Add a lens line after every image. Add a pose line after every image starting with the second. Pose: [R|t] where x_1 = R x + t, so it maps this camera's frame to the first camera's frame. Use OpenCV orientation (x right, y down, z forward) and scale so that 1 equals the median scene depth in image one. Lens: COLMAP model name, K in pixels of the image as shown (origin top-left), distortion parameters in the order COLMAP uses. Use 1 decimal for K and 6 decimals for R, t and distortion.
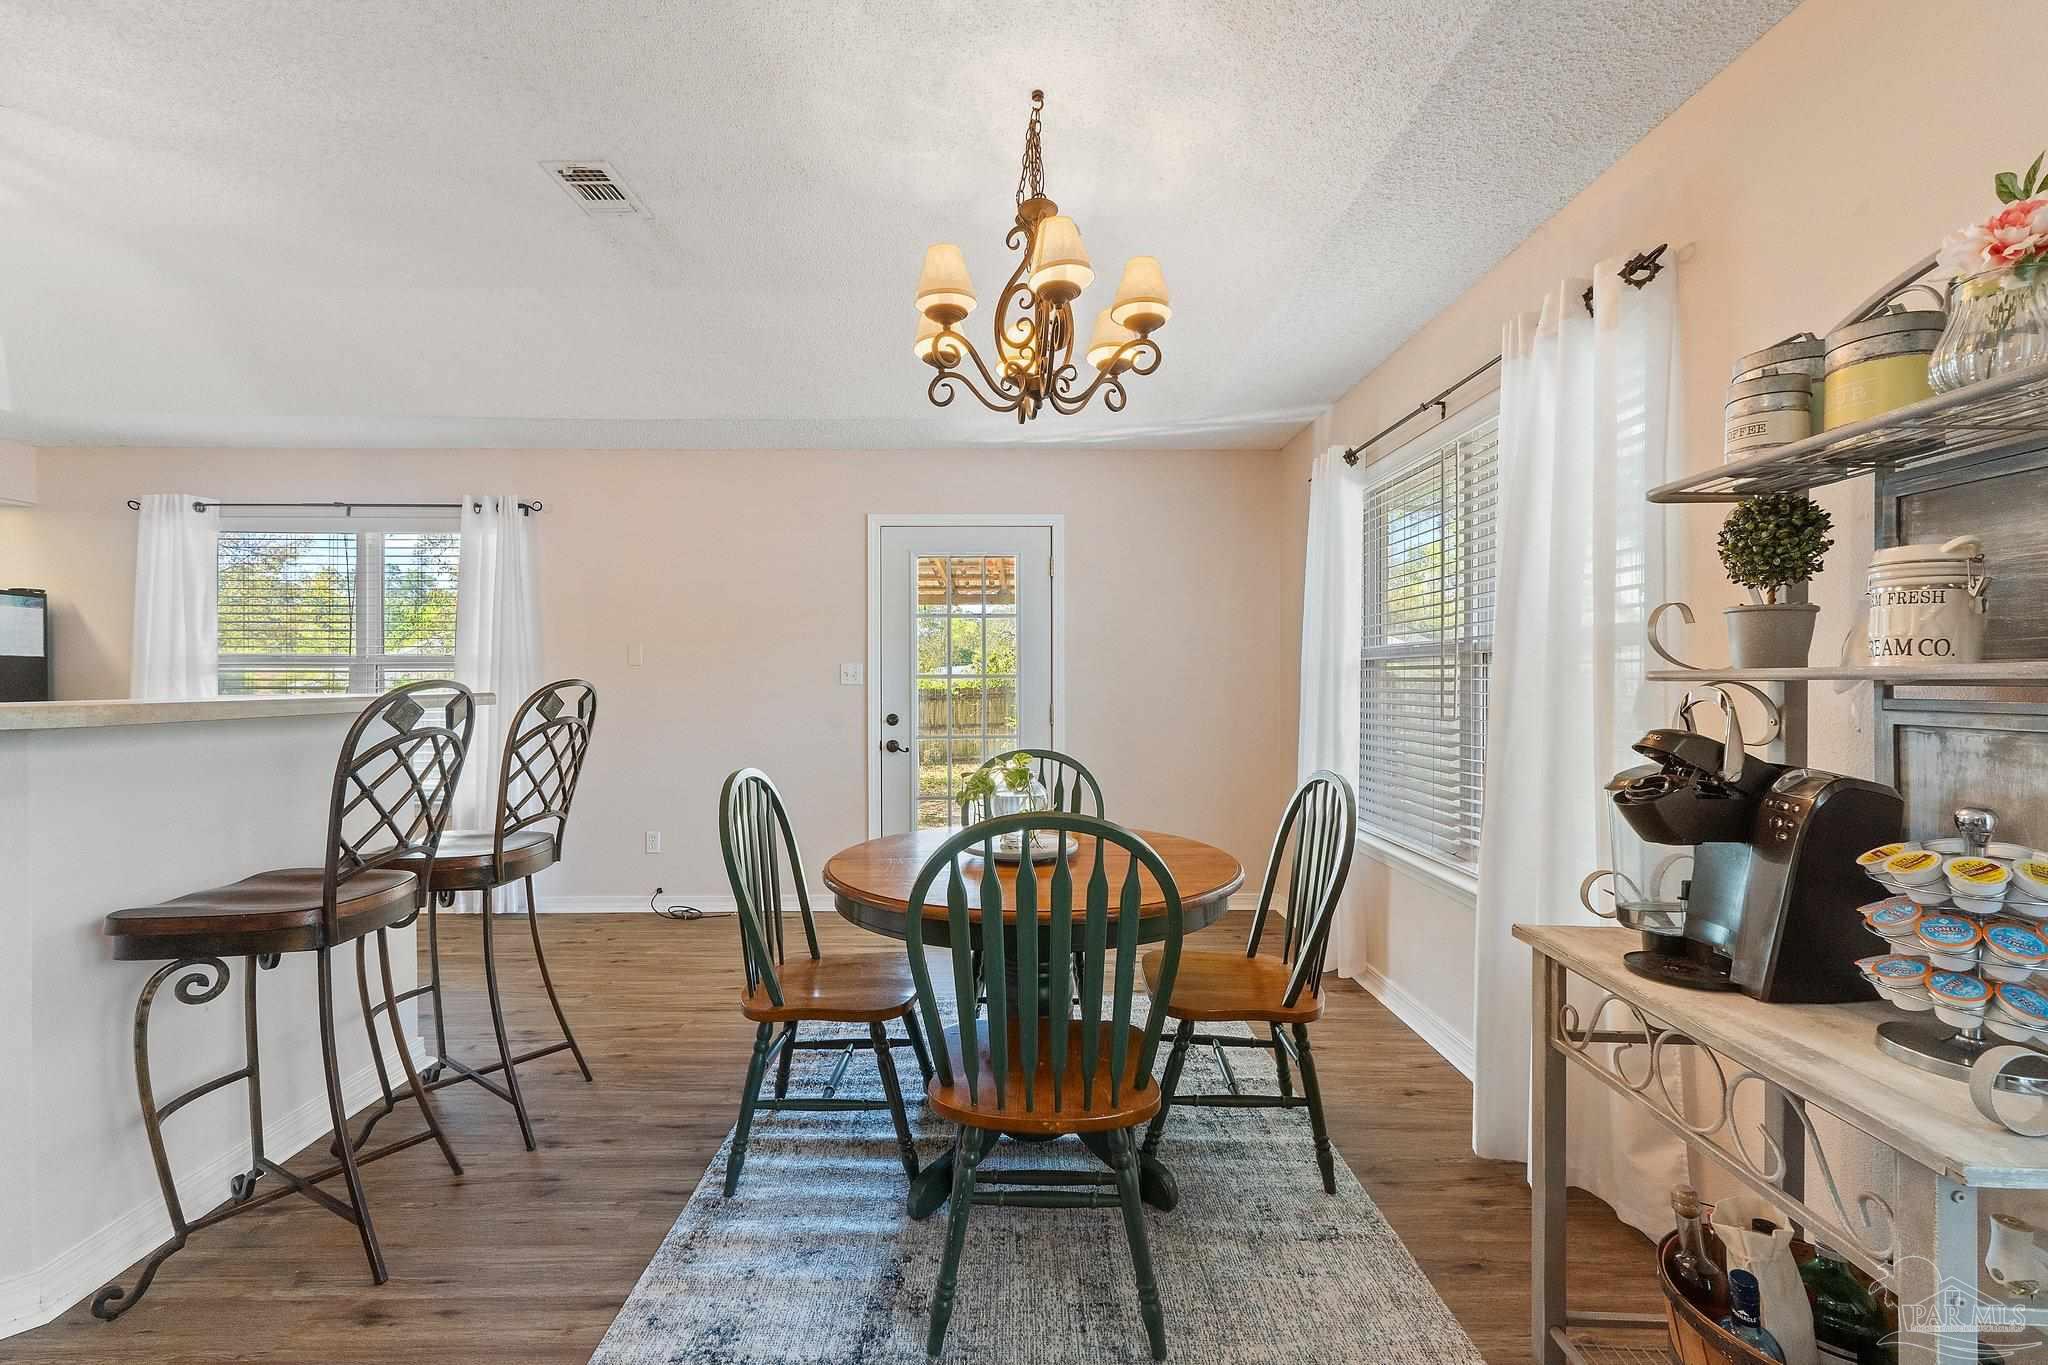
lens RADIAL K [[848.8, 0, 1018.6], [0, 848.8, 683.9], [0, 0, 1]] dist [0.009427, -0.000013]
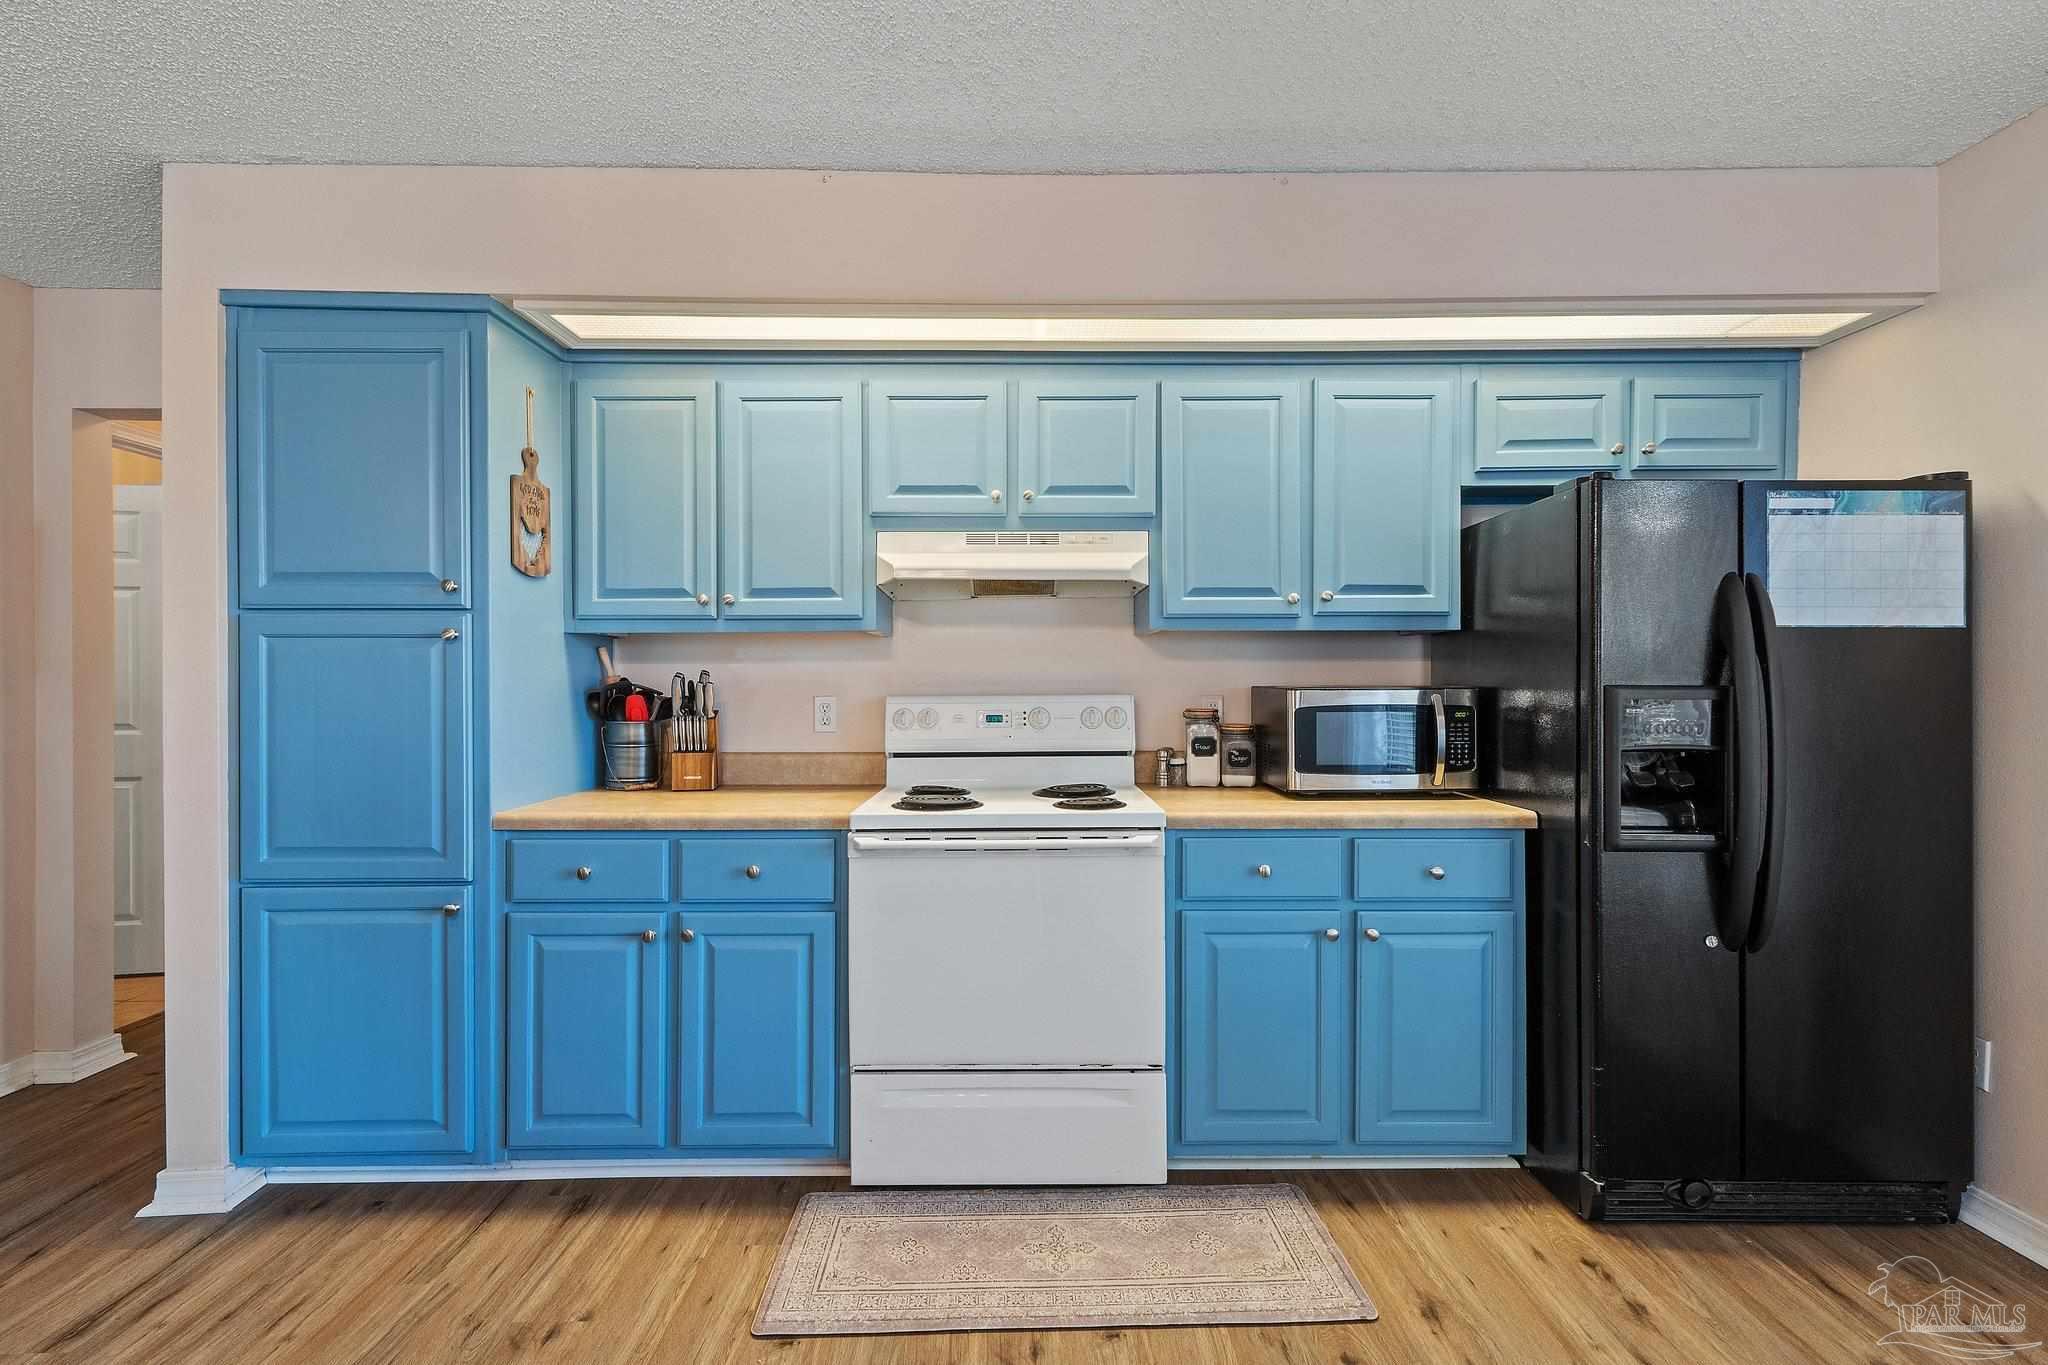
lens RADIAL K [[852.7, 0, 1022.0], [0, 852.7, 680.8], [0, 0, 1]] dist [0.007110, -0.000111]
pose [[0.002886, 0.002520, -0.999993, -0.723314], [0.000926, 0.999996, 0.002523, -0.006957], [0.999995, -0.000933, 0.002884, 0.540977]]
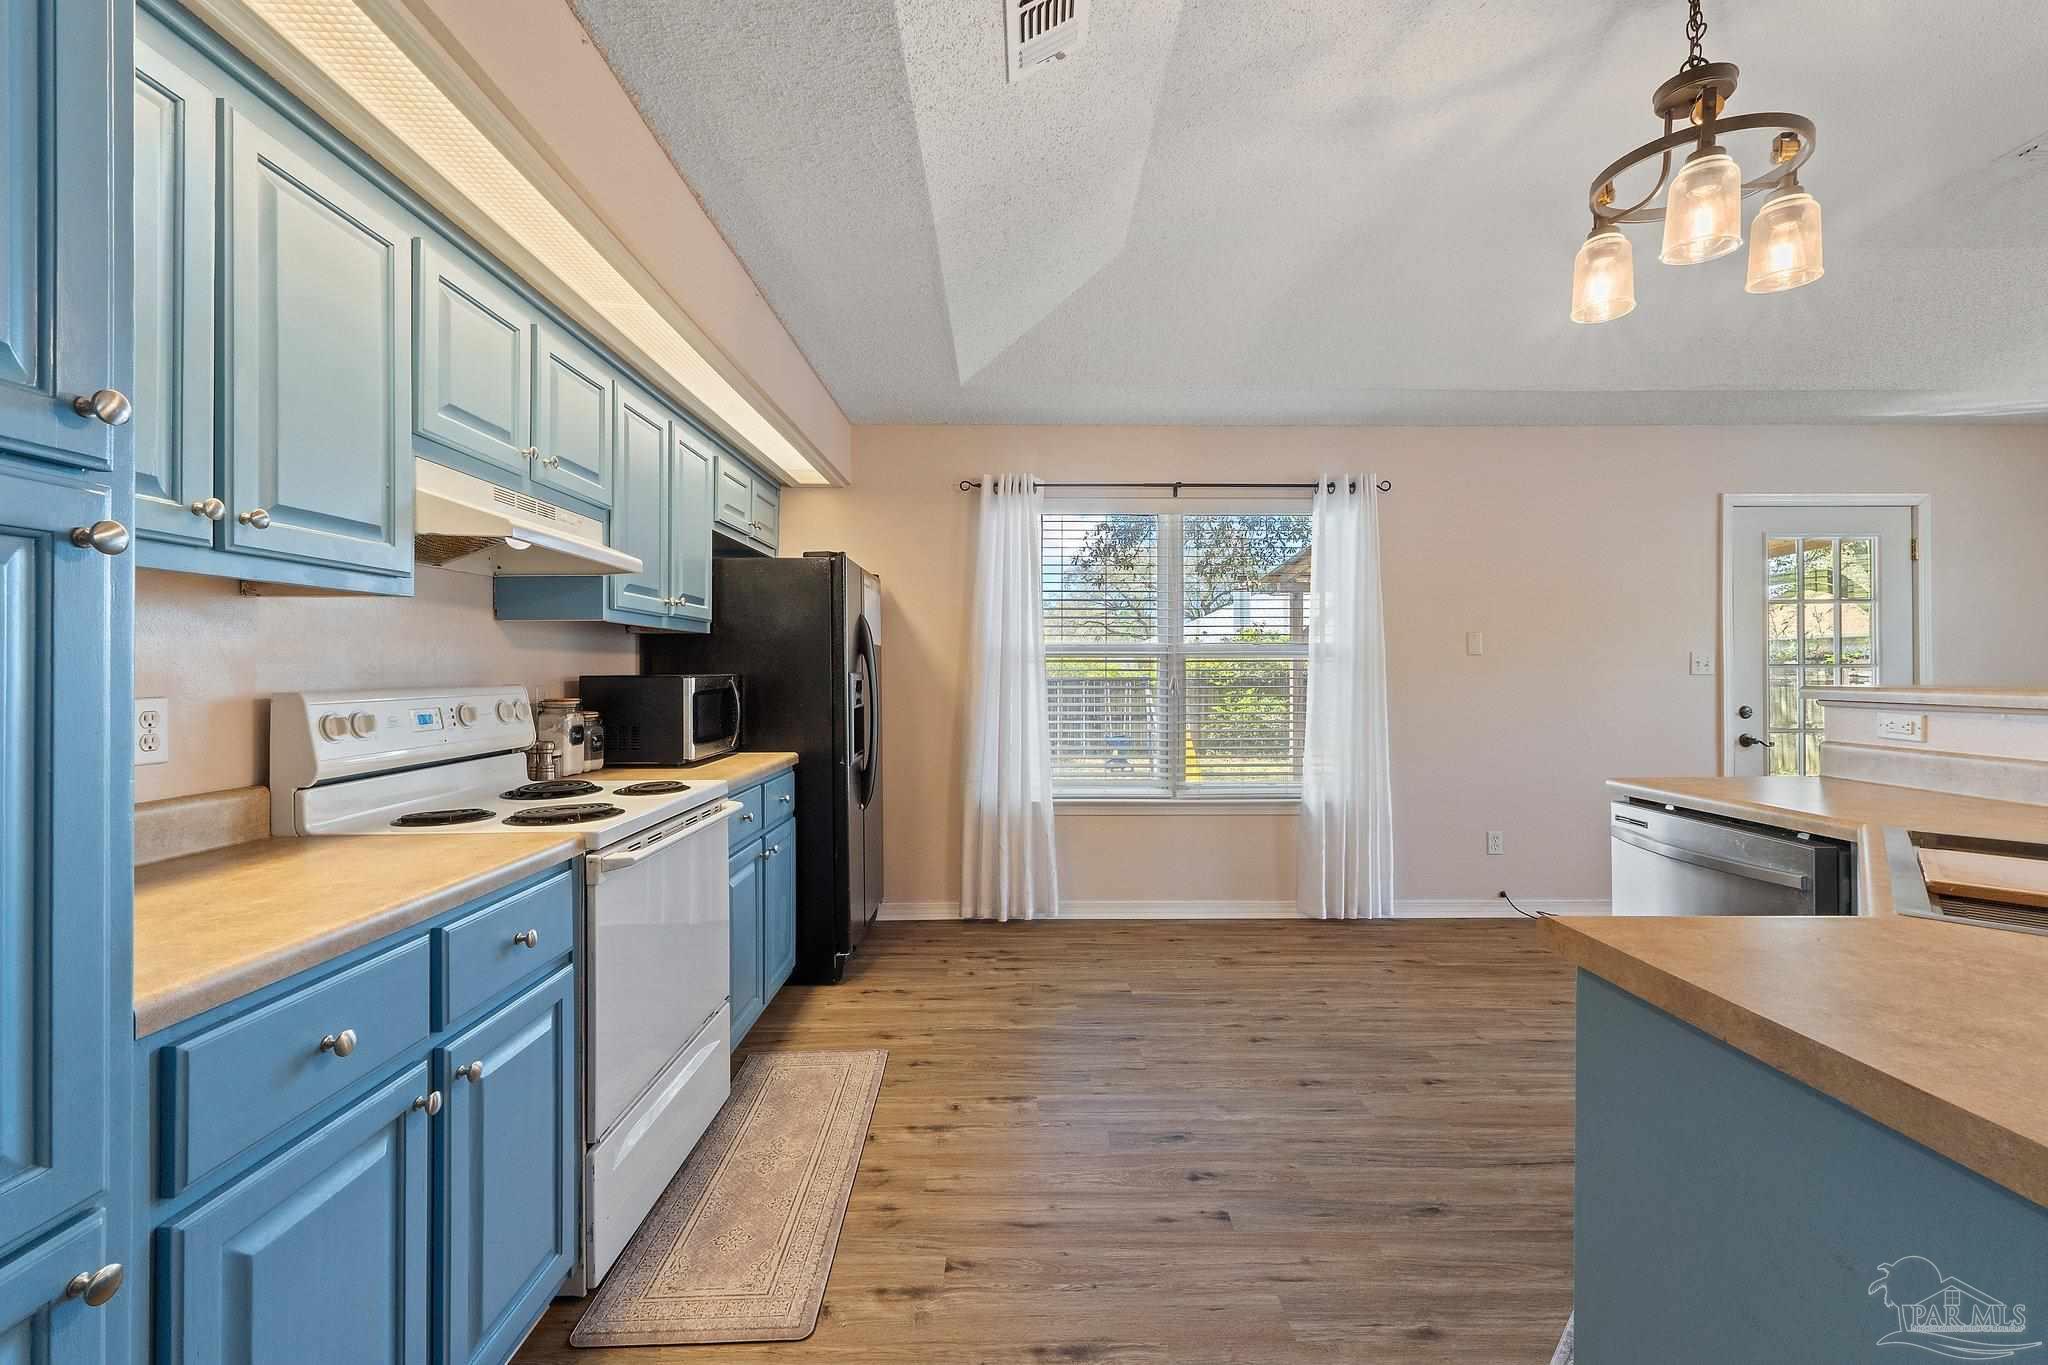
lens RADIAL K [[863.1, 0, 1022.4], [0, 863.1, 663.5], [0, 0, 1]] dist [0.007737, -0.000040]
pose [[0.999982, -0.001452, 0.005901, -1.006919], [0.001509, 0.999951, -0.009742, -0.003786], [-0.005887, 0.009751, 0.999935, 0.051615]]
